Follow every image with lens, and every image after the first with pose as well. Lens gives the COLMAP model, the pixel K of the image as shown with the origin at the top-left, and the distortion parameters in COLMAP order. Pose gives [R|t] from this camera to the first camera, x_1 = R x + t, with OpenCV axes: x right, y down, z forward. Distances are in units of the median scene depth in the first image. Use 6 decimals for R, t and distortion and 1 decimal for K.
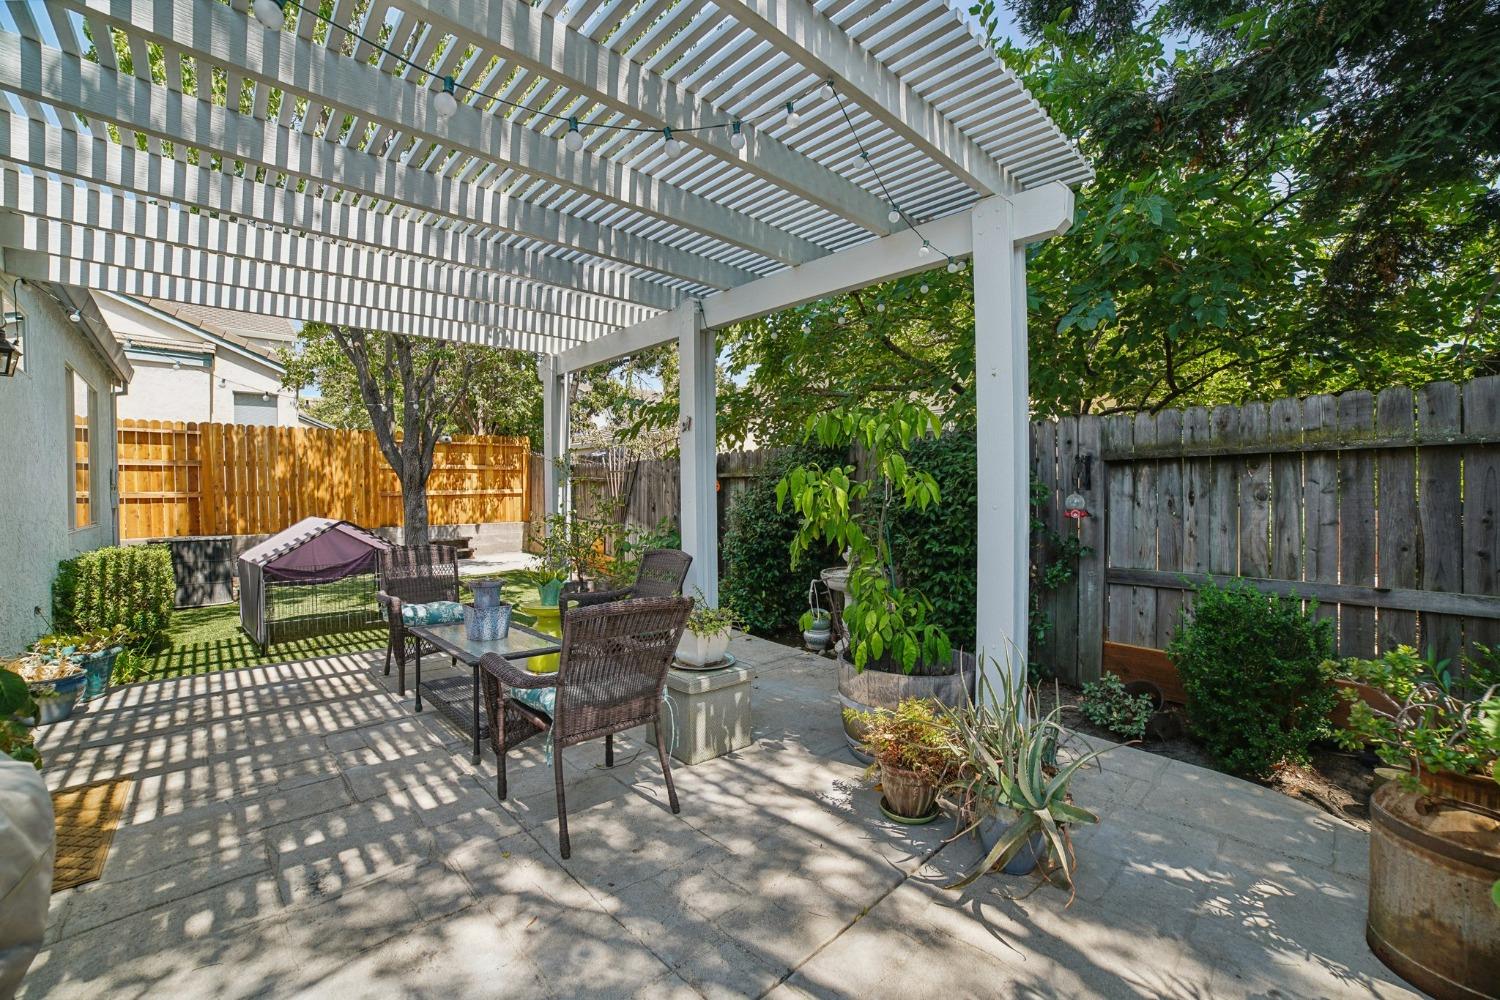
lens RADIAL K [[602.7, 0, 754.0], [0, 602.7, 514.9], [0, 0, 1]] dist [-0.109085, 0.040993]
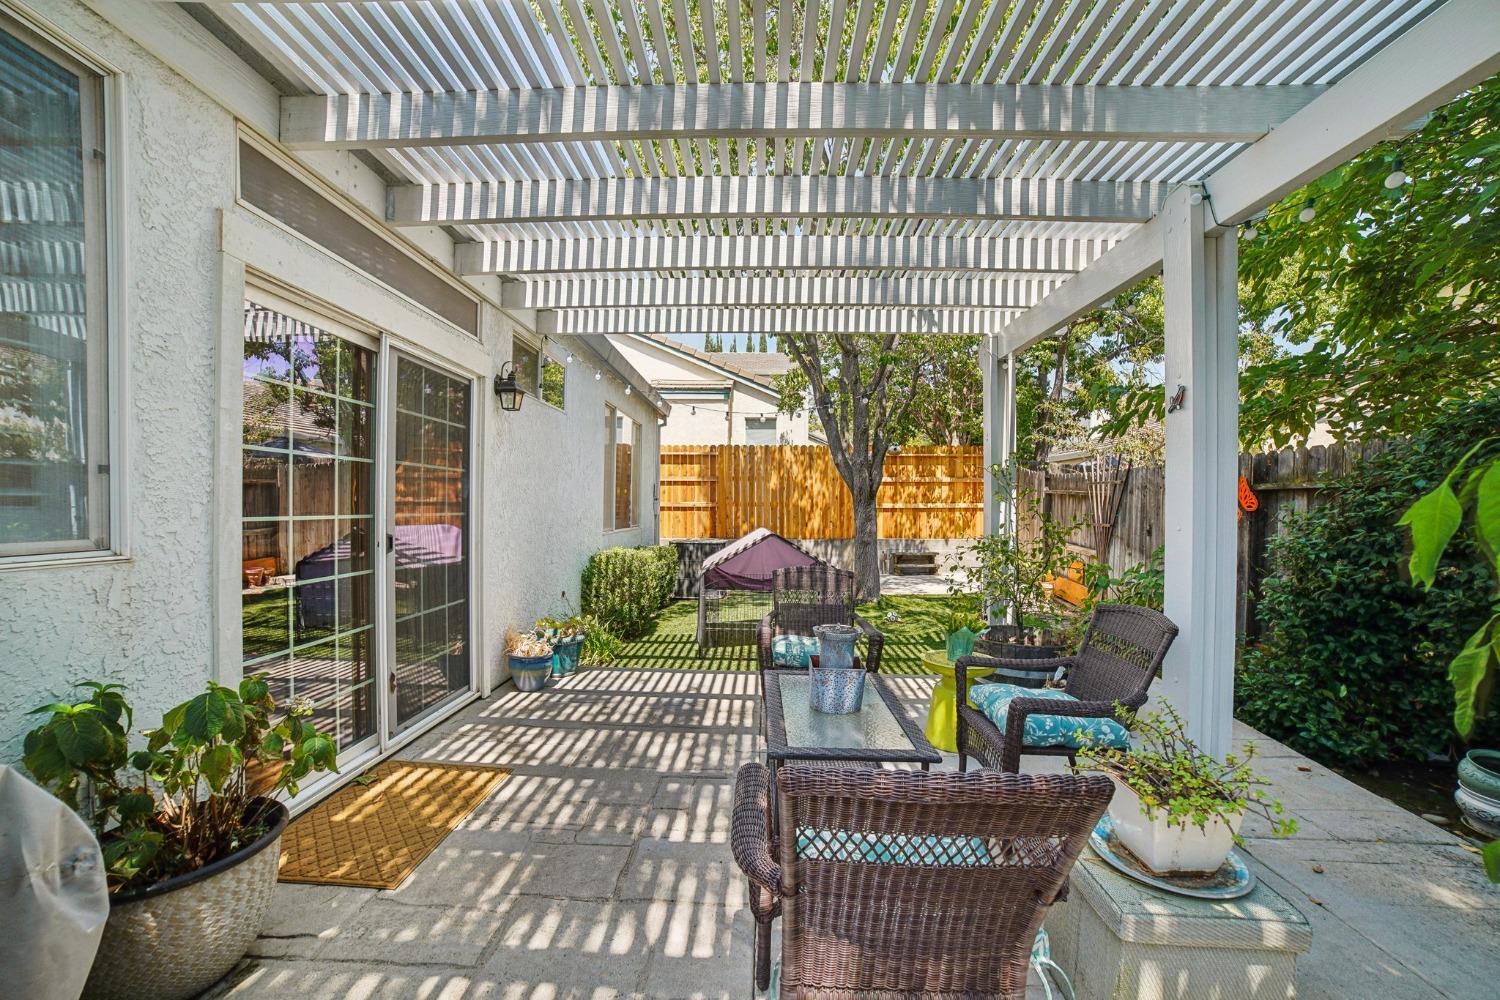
lens RADIAL K [[602.7, 0, 754.0], [0, 602.7, 514.9], [0, 0, 1]] dist [-0.109085, 0.040993]
pose [[0.699417, 0.021931, -0.714377, 0.000394], [-0.037148, 0.999294, -0.005692, -0.011268], [0.713748, 0.030519, 0.699737, 0.191413]]
